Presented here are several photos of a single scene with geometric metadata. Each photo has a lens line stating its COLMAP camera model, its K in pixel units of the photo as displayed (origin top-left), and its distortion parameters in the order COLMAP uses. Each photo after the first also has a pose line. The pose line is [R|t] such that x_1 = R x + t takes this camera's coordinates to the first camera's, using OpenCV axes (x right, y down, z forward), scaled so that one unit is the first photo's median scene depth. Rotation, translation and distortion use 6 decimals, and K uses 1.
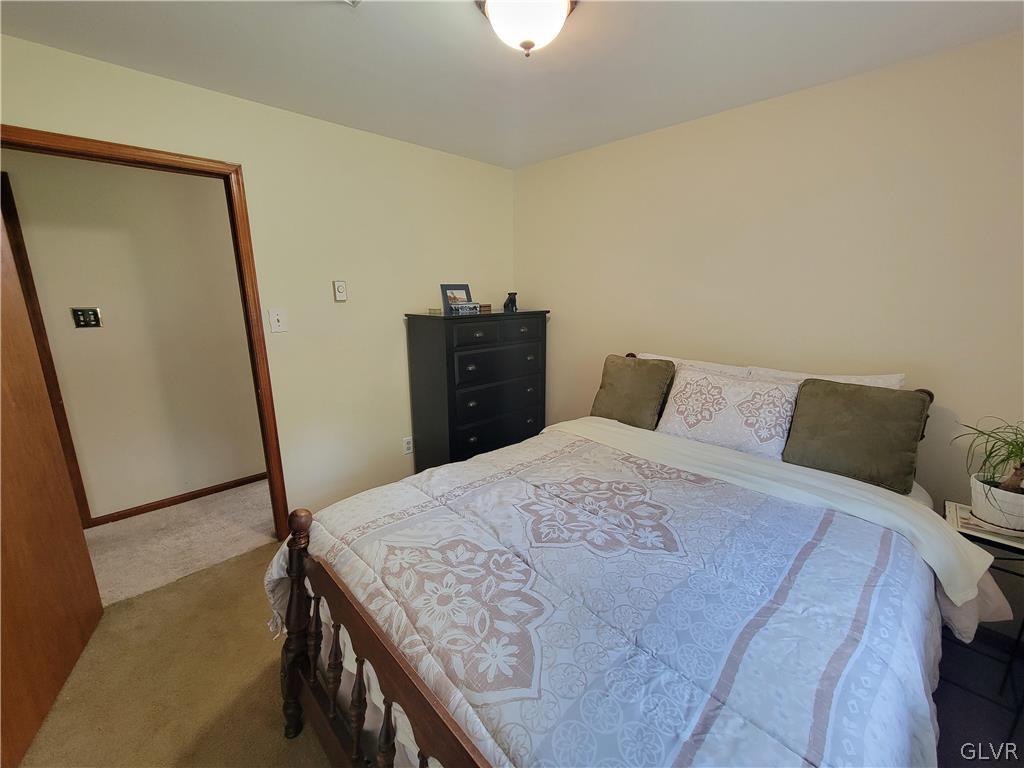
lens RADIAL K [[417.6, 0, 514.9], [0, 417.6, 386.8], [0, 0, 1]] dist [-0.000371, -0.000042]
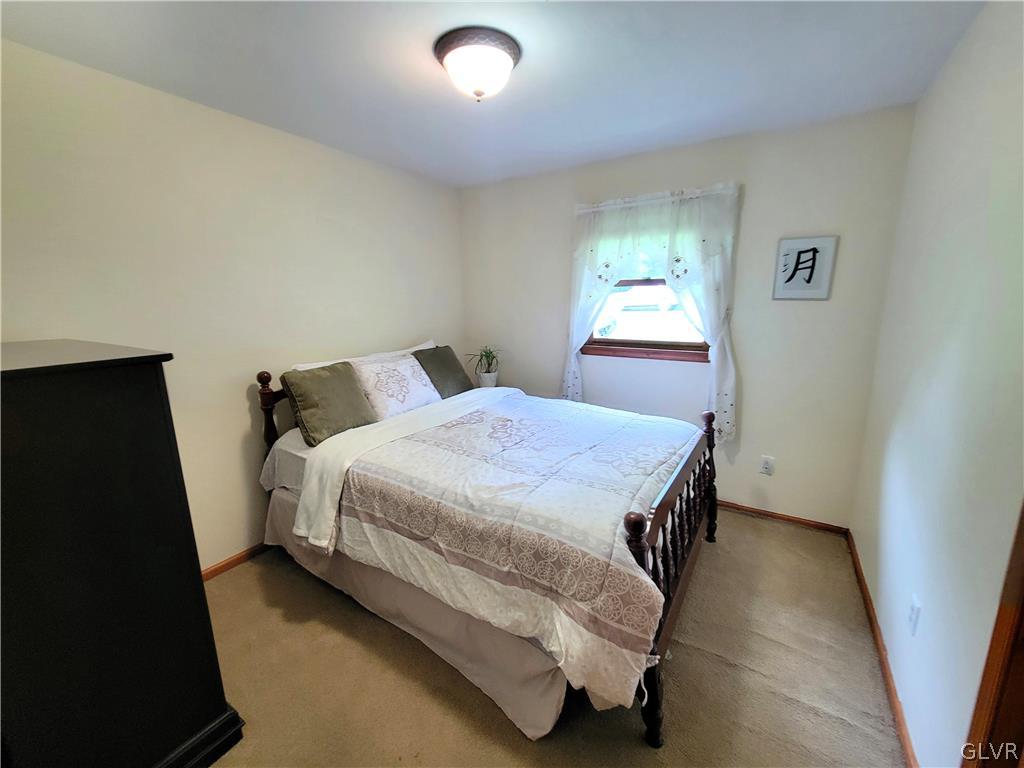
lens RADIAL K [[417.6, 0, 514.9], [0, 417.6, 386.8], [0, 0, 1]] dist [-0.000371, -0.000042]
pose [[-0.247124, -0.196091, 0.948935, -1.201370], [0.225351, 0.940827, 0.253102, -0.272293], [-0.942415, 0.276391, -0.188312, 1.244975]]
